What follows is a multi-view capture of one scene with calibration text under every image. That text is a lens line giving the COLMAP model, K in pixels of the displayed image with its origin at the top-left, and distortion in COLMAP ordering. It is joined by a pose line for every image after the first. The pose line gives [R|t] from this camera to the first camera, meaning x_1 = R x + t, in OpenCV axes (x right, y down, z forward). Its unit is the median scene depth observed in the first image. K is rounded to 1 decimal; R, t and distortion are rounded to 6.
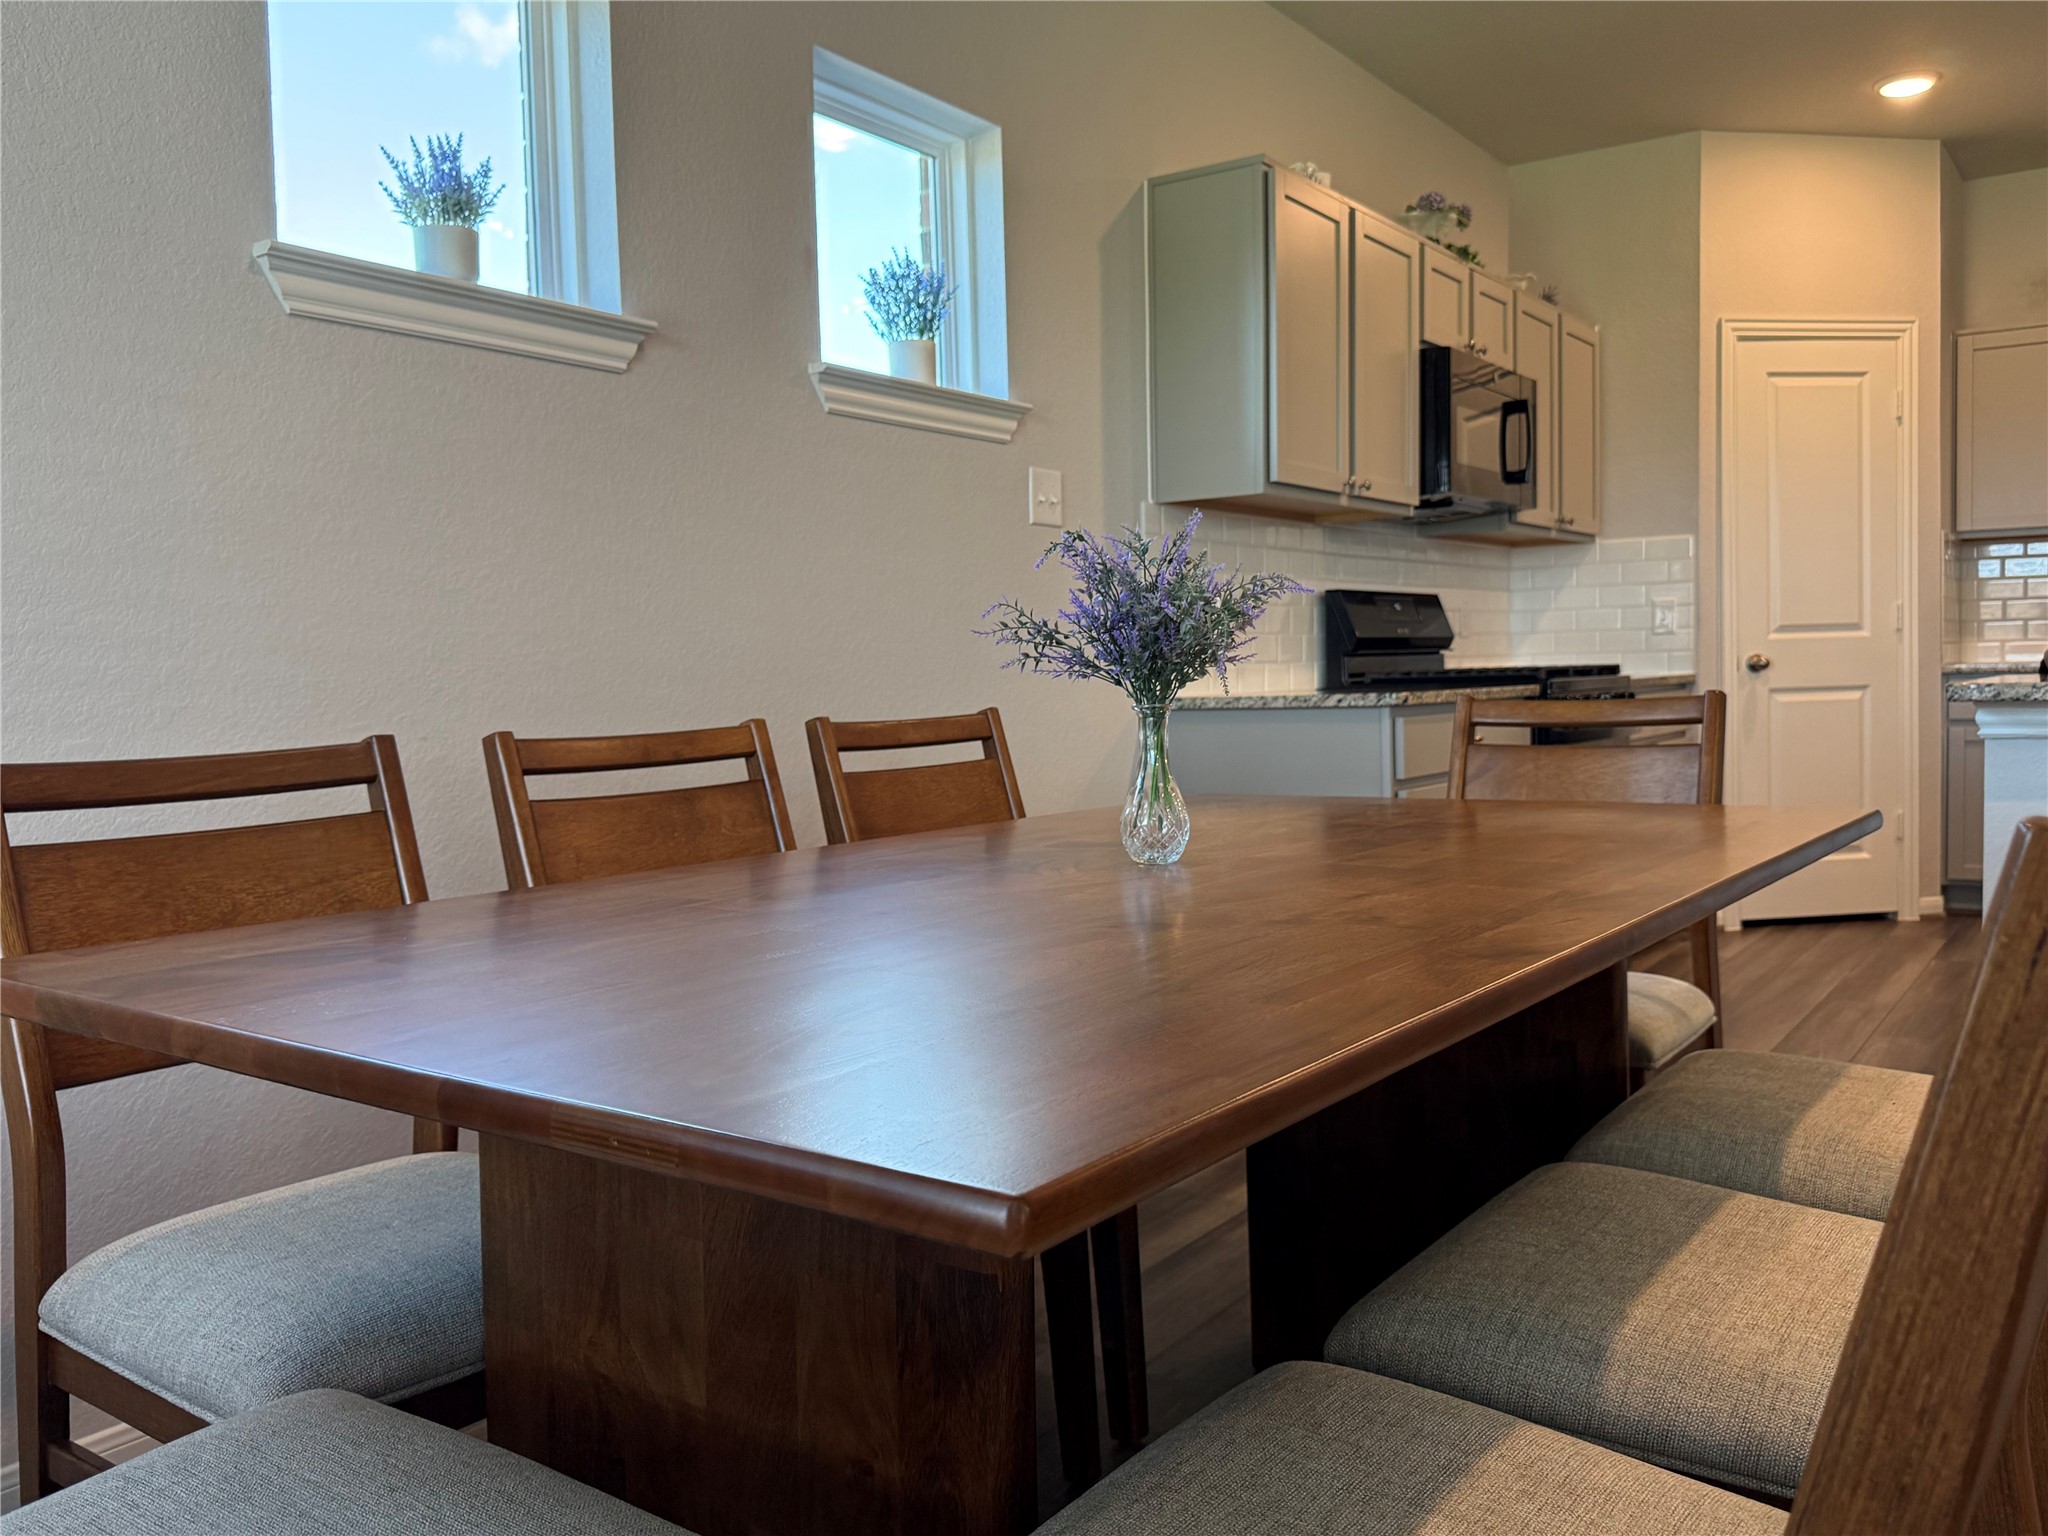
lens RADIAL K [[1646.5, 0, 1024.3], [0, 1646.5, 755.9], [0, 0, 1]] dist [0.113954, -0.217299]
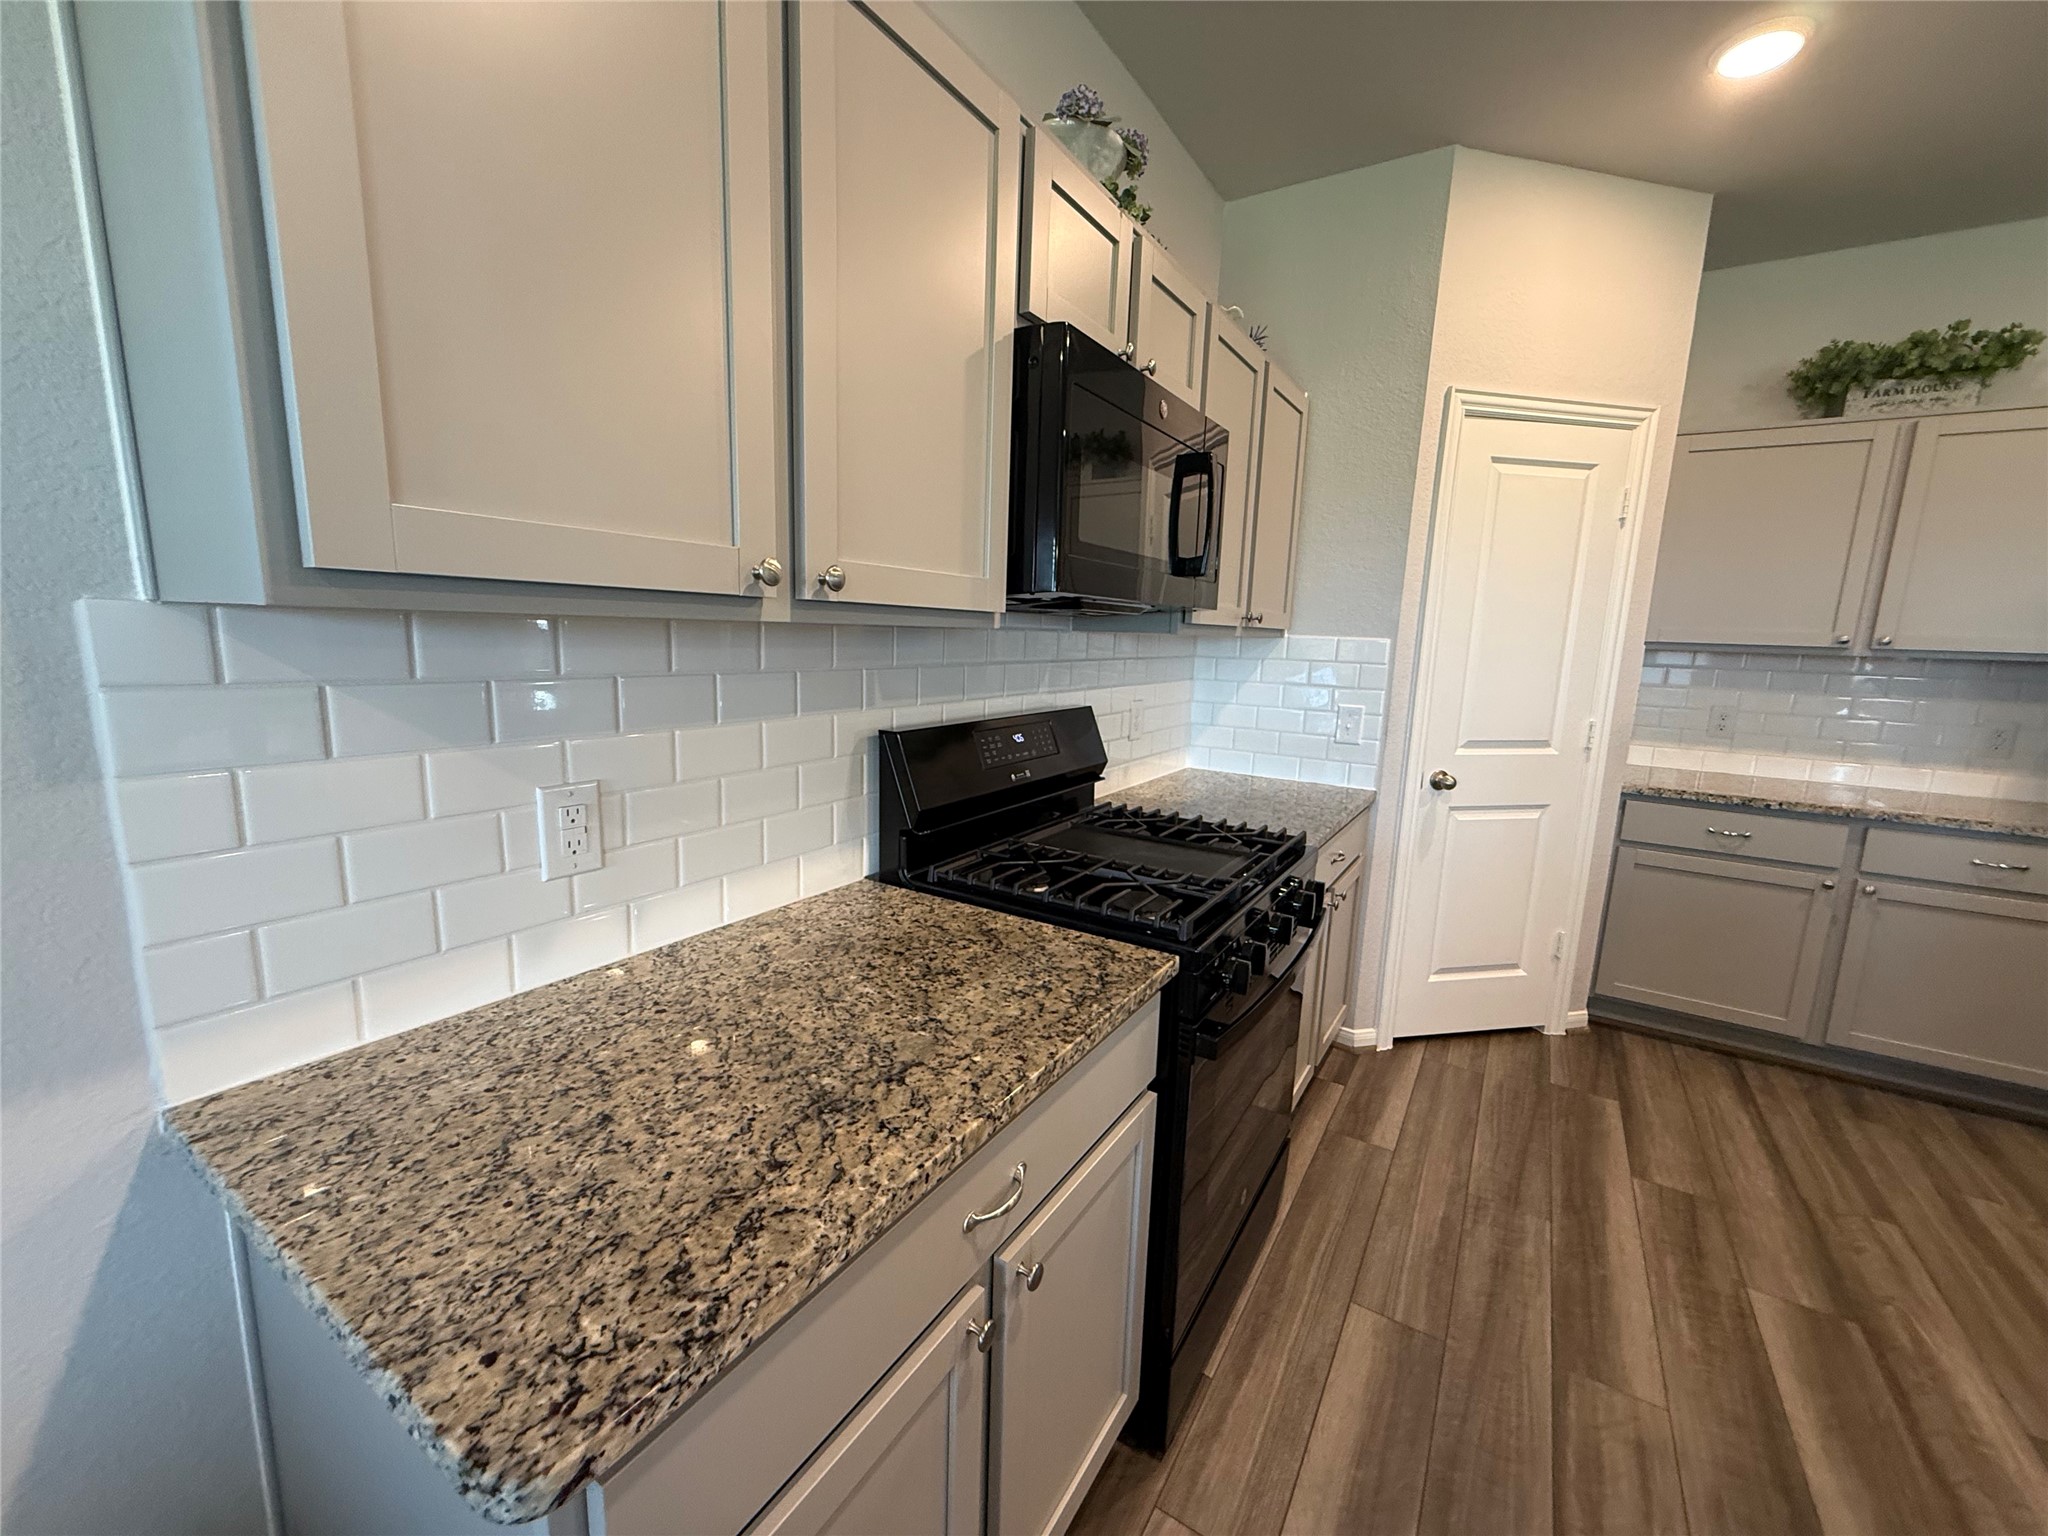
lens RADIAL K [[817.8, 0, 1025.7], [0, 817.8, 773.3], [0, 0, 1]] dist [0.003031, 0.000403]
pose [[0.997468, 0.045877, 0.054336, 0.265877], [-0.052085, 0.991530, 0.118976, -0.148875], [-0.048418, -0.121504, 0.991409, 0.814394]]
